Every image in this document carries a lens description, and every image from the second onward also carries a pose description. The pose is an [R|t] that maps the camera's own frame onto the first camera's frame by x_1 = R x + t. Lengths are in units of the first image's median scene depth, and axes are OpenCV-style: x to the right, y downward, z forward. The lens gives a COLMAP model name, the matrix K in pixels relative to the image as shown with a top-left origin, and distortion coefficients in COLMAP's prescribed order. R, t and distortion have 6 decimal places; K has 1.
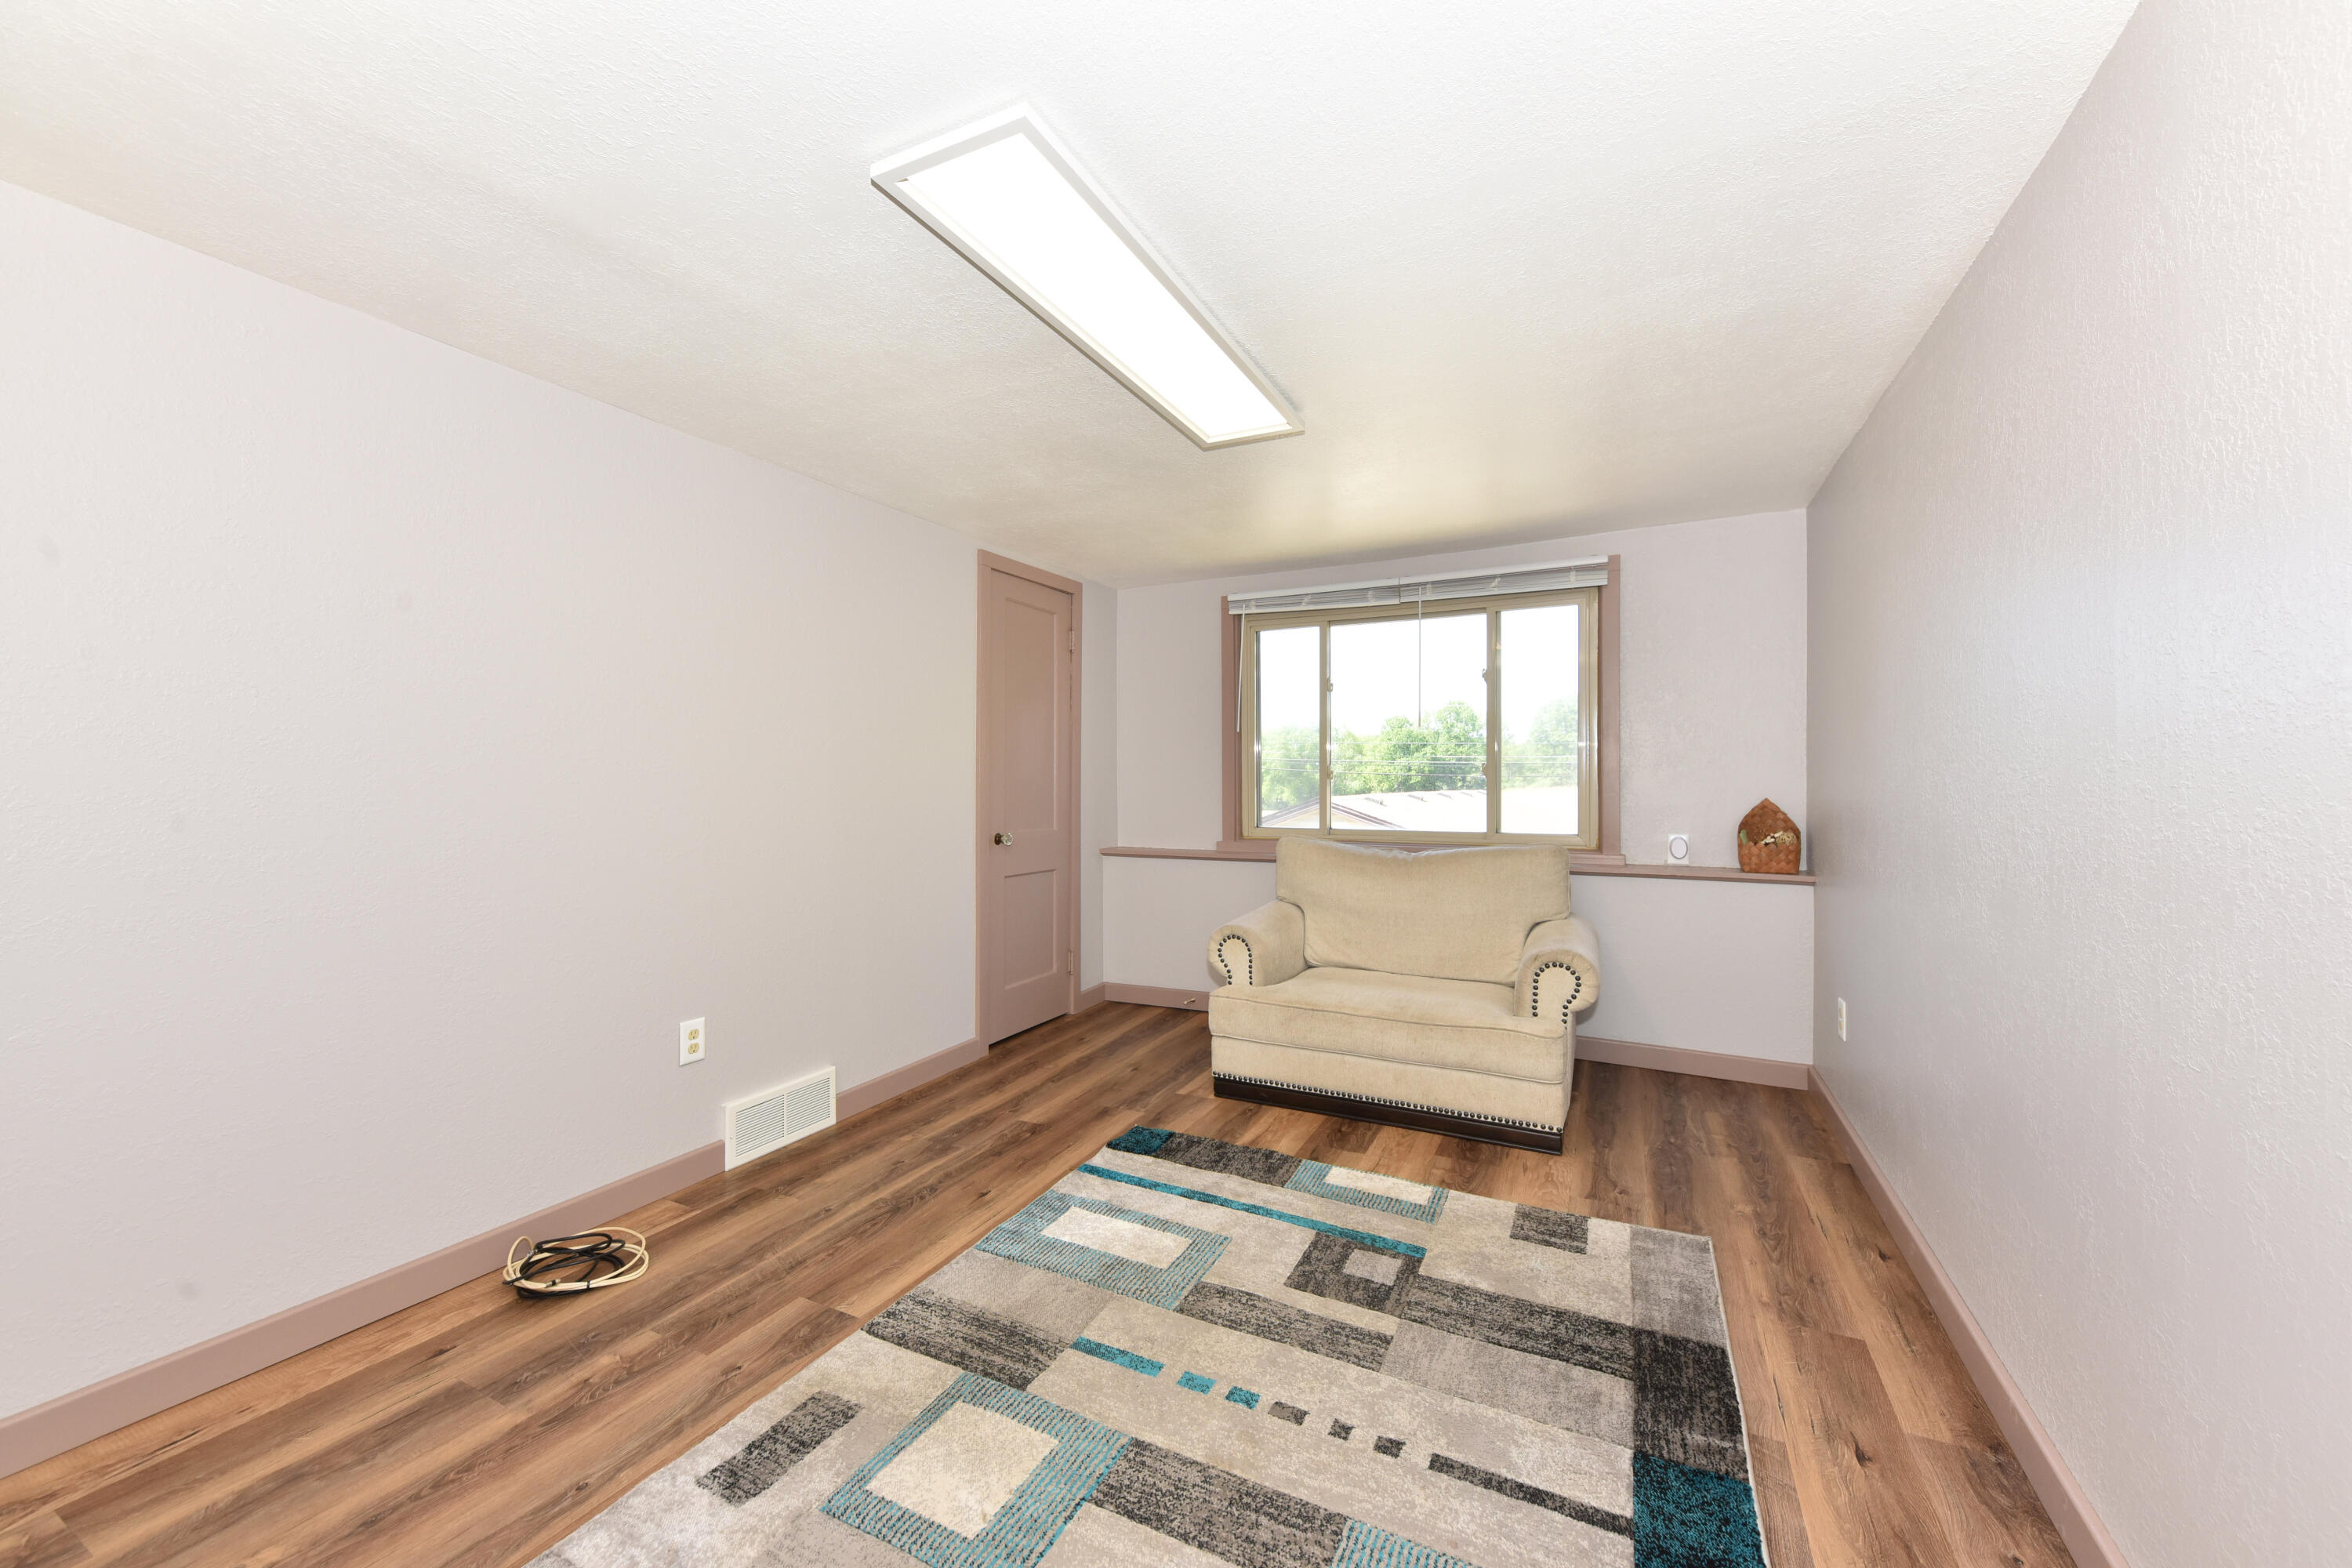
lens RADIAL K [[868.2, 0, 1179.7], [0, 868.2, 788.8], [0, 0, 1]] dist [0.009637, -0.000899]
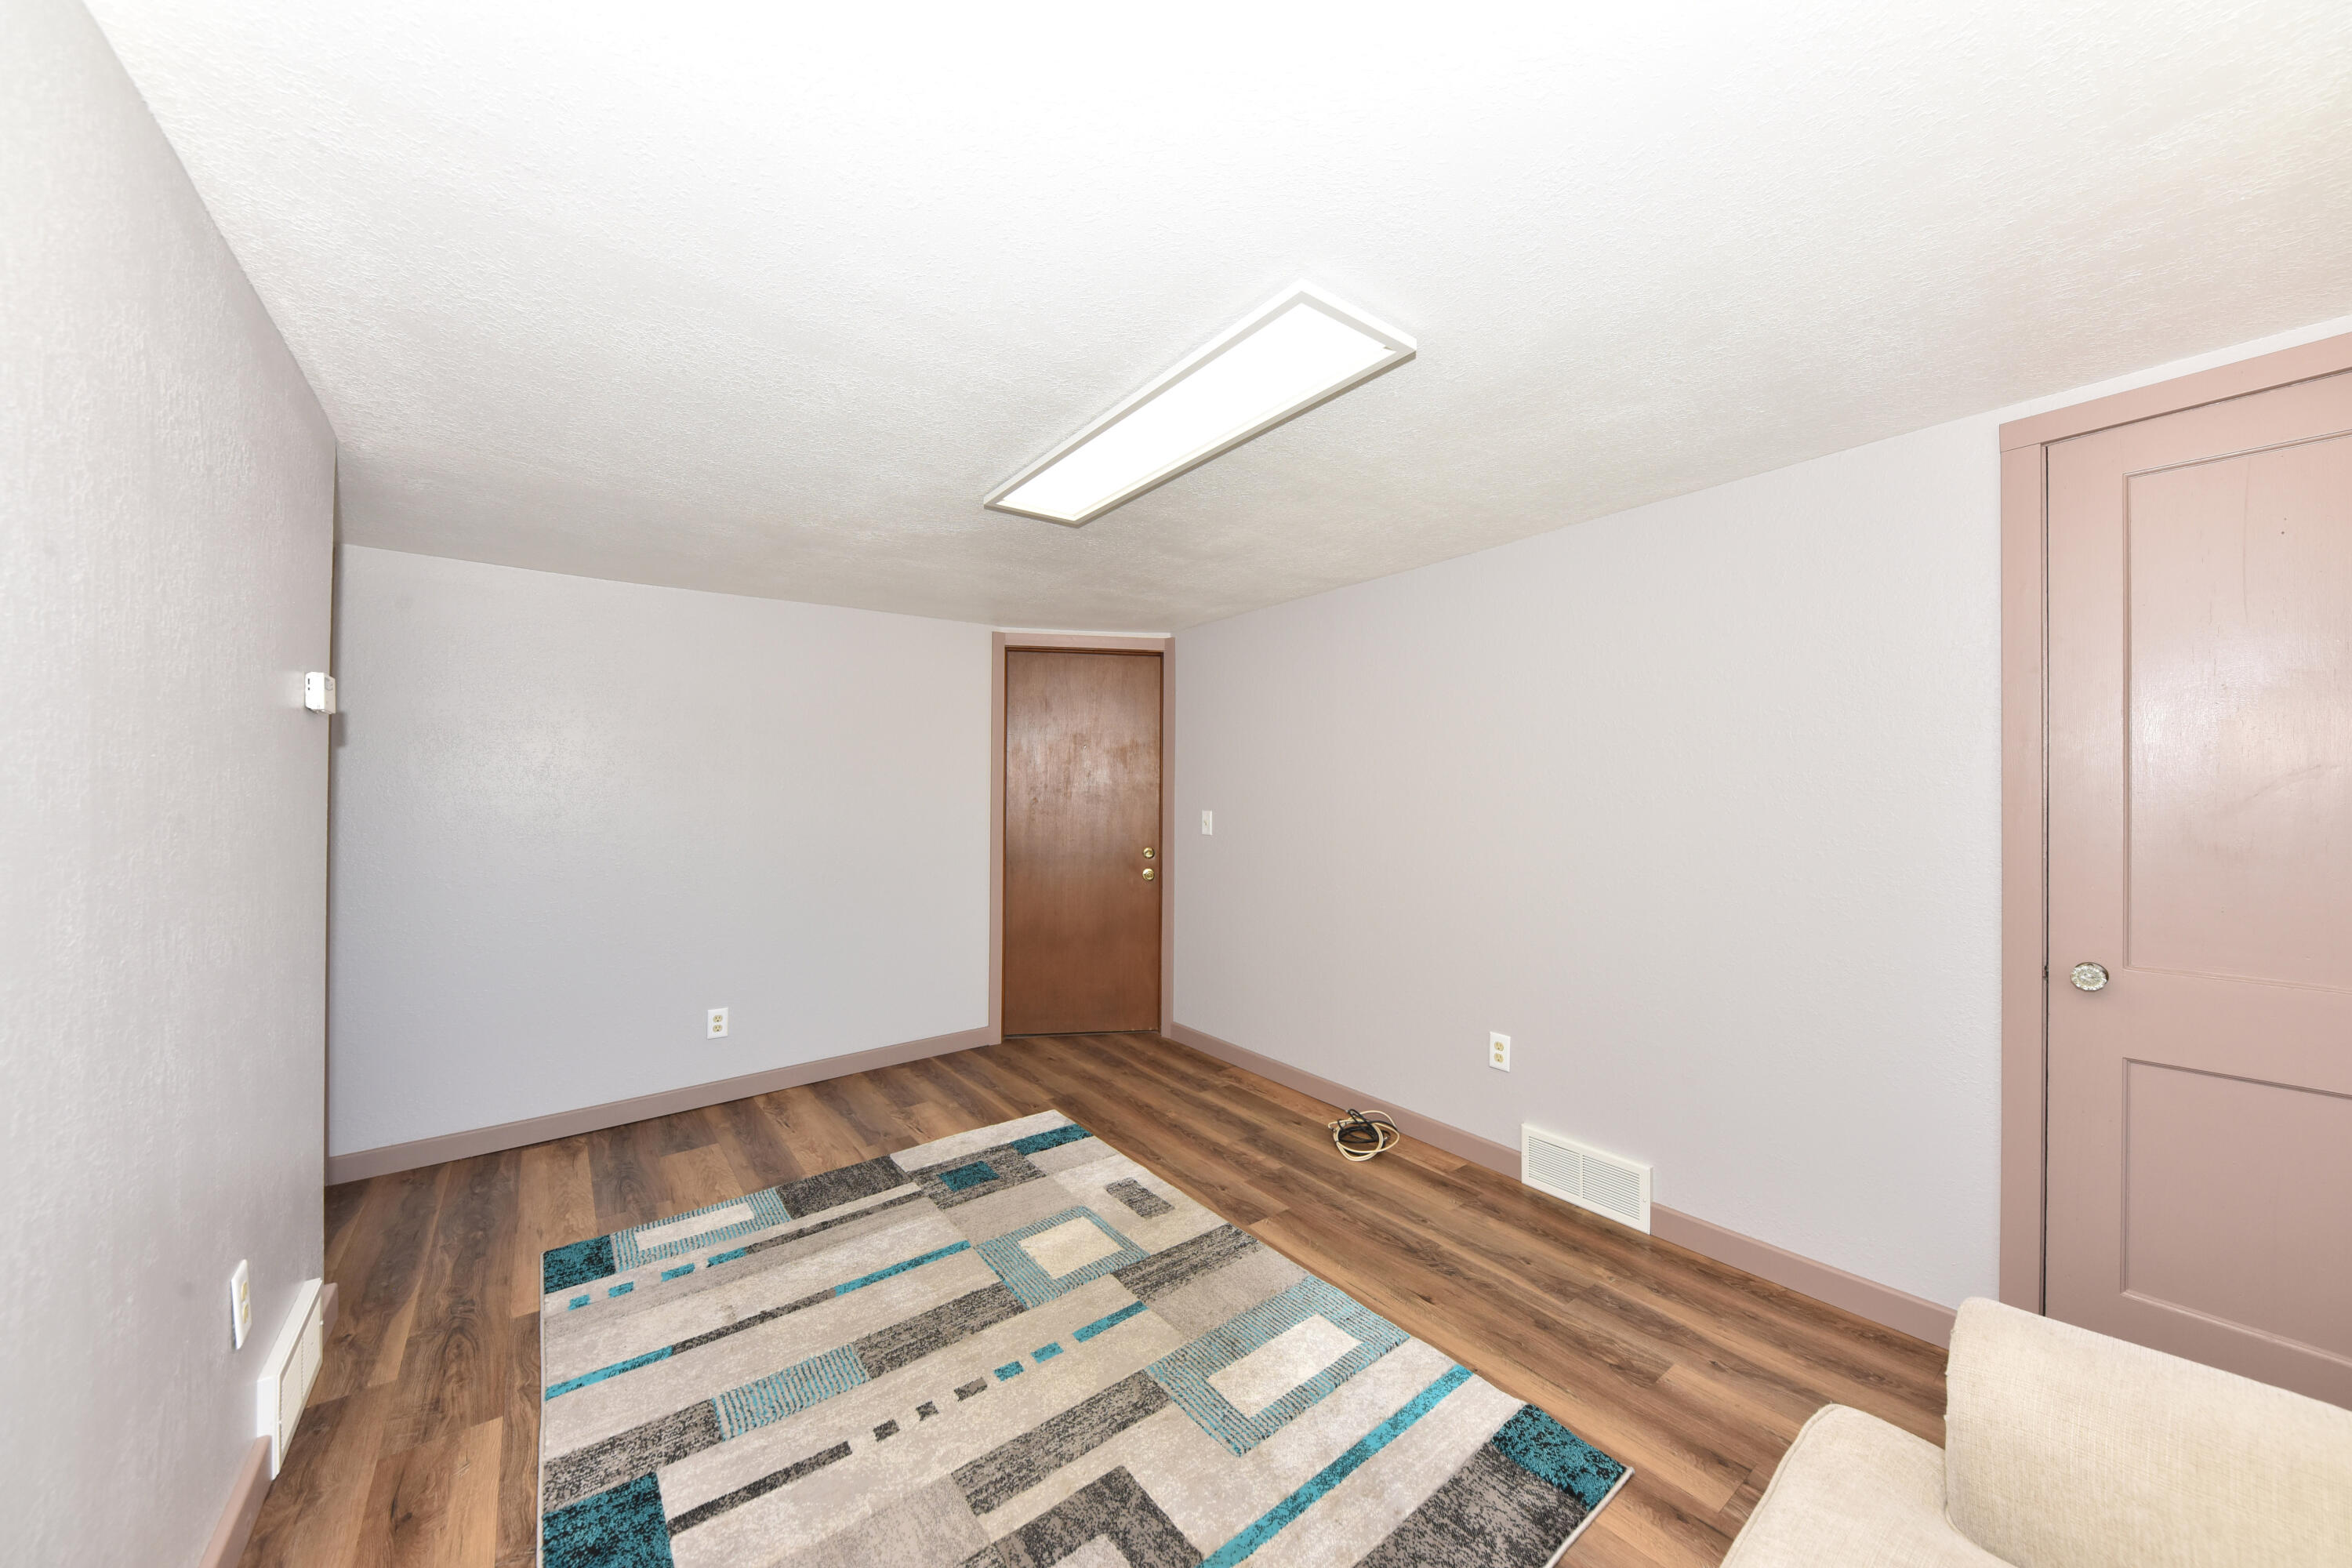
lens RADIAL K [[817.0, 0, 1182.8], [0, 817.0, 790.9], [0, 0, 1]] dist [-0.003731, -0.001281]
pose [[-0.428264, -0.005024, -0.903640, 0.683244], [-0.010739, 0.999942, -0.000470, -0.064074], [0.903590, 0.009503, -0.428293, 1.176690]]
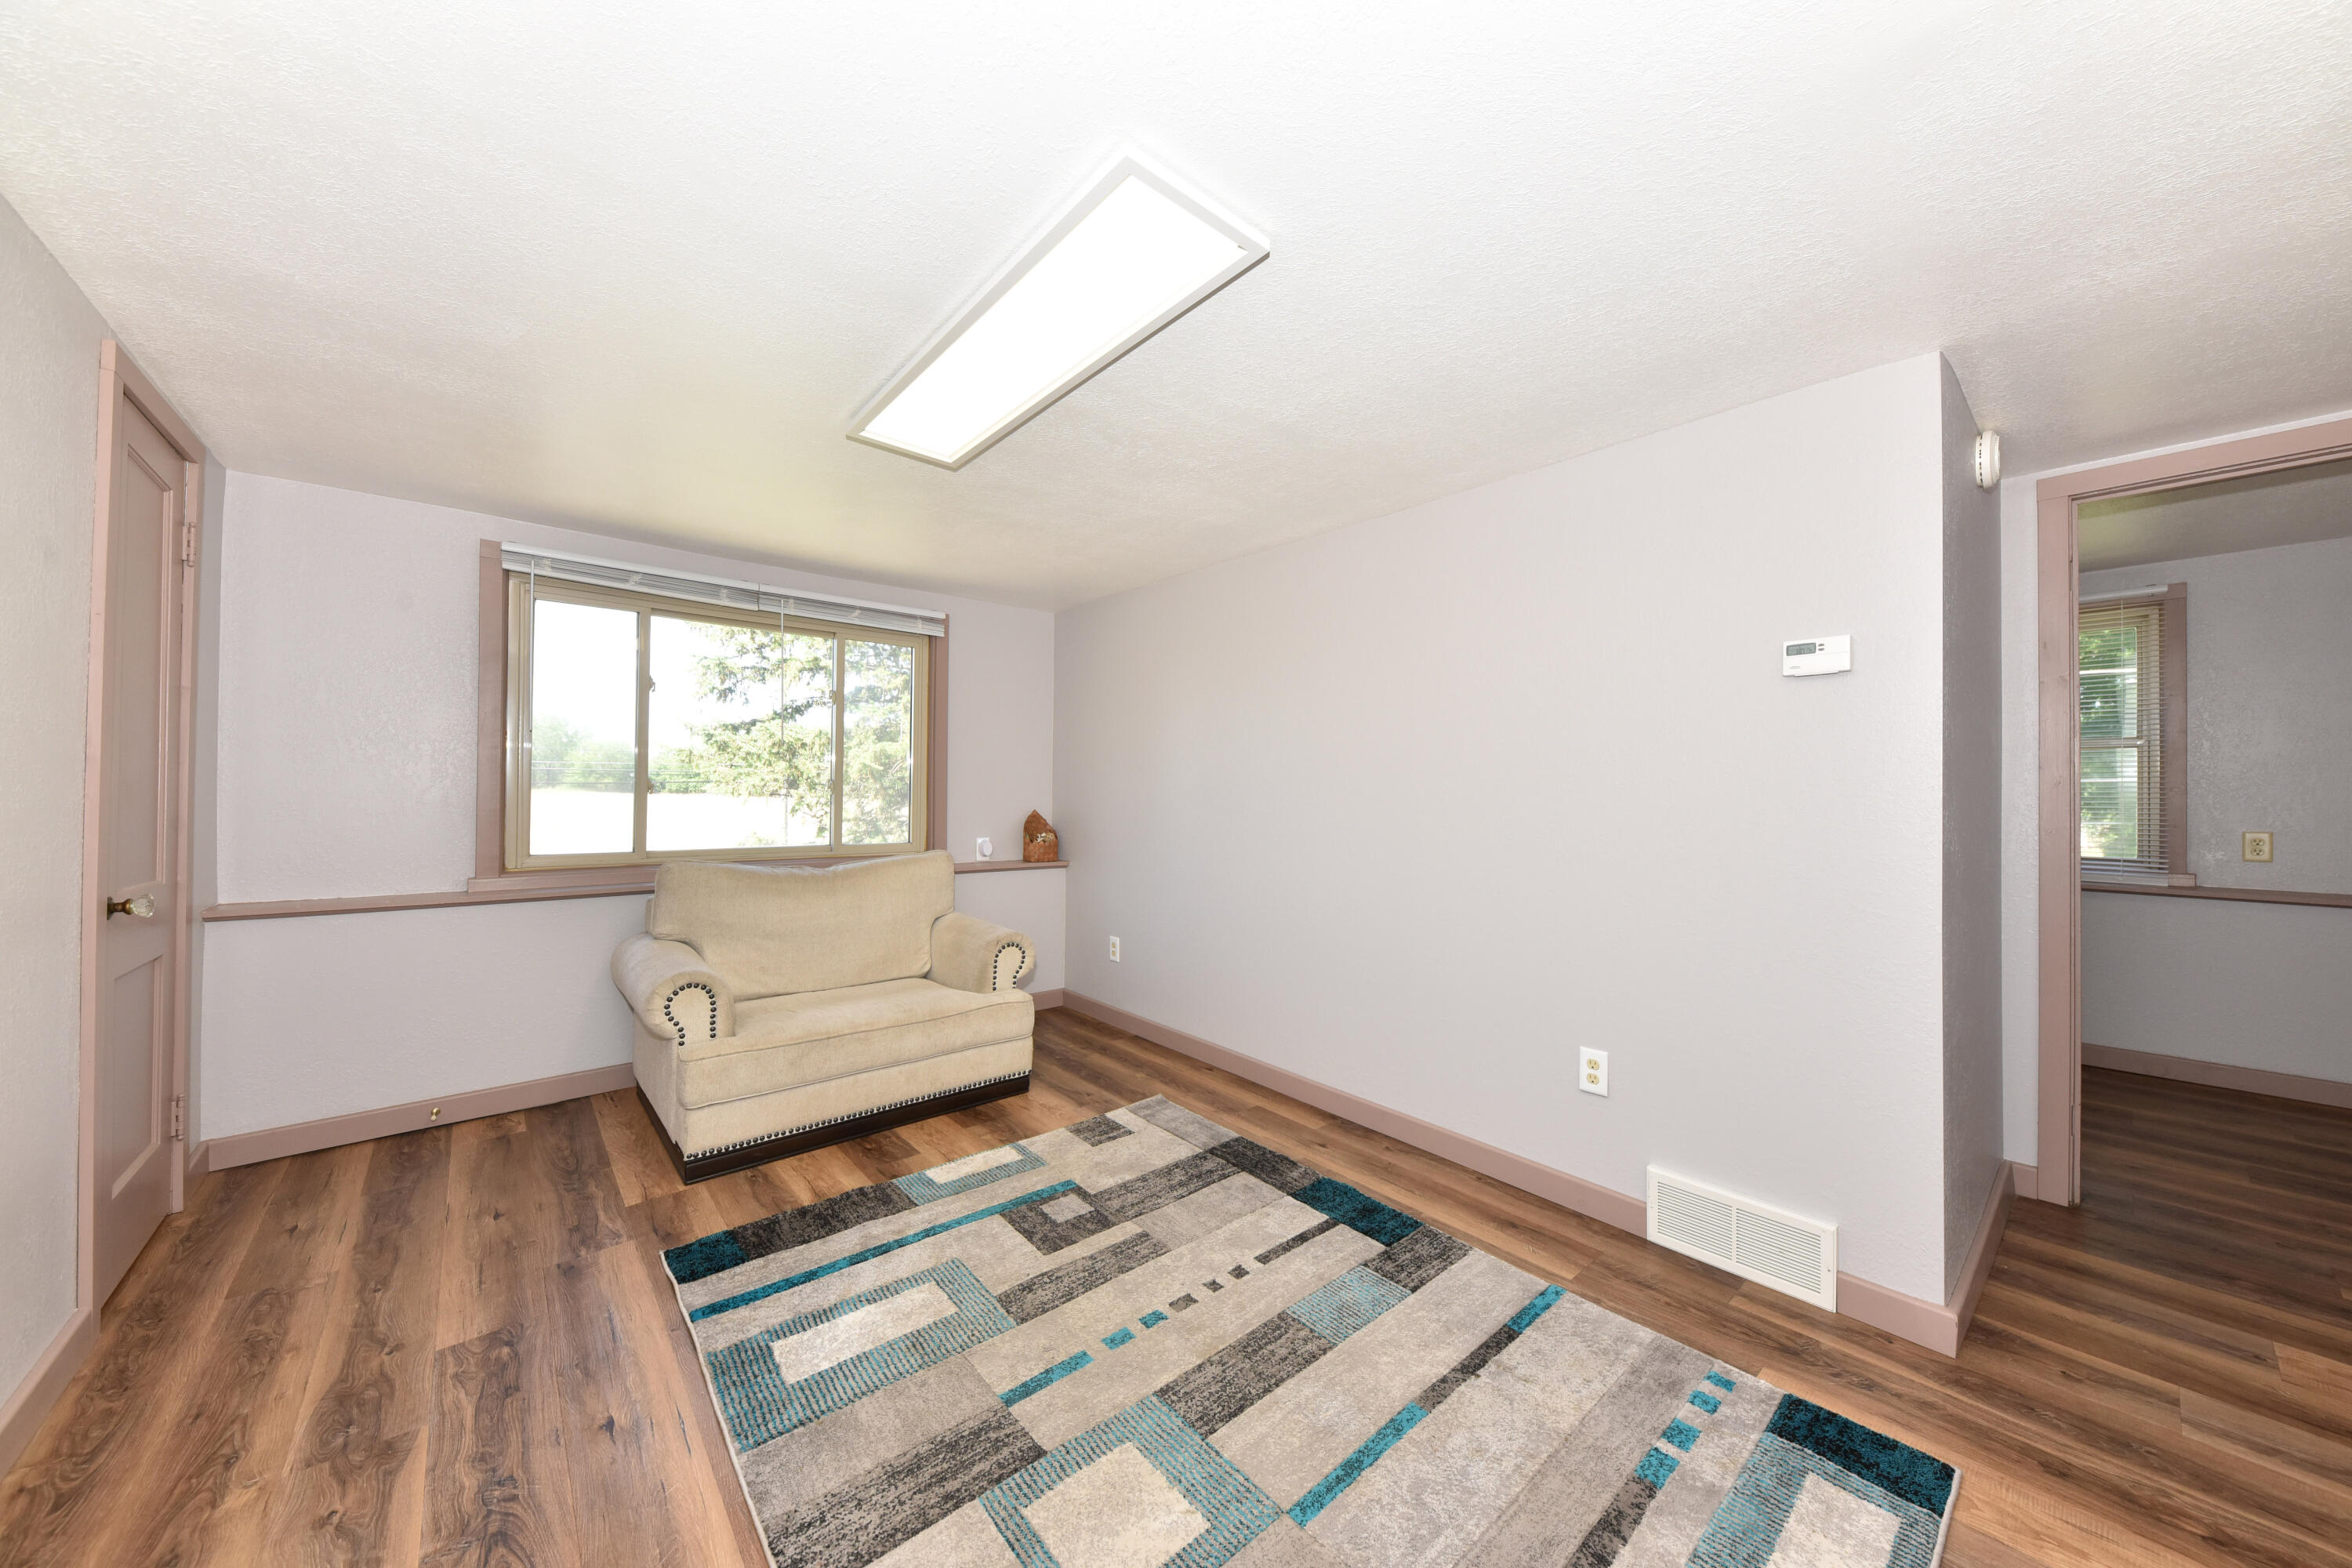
lens RADIAL K [[817.0, 0, 1193.7], [0, 817.0, 784.2], [0, 0, 1]] dist [-0.003731, -0.001281]
pose [[0.373790, 0.016755, 0.927362, -0.666096], [0.001139, 0.999828, -0.018524, -0.007948], [-0.927513, 0.007980, 0.373706, 0.369202]]
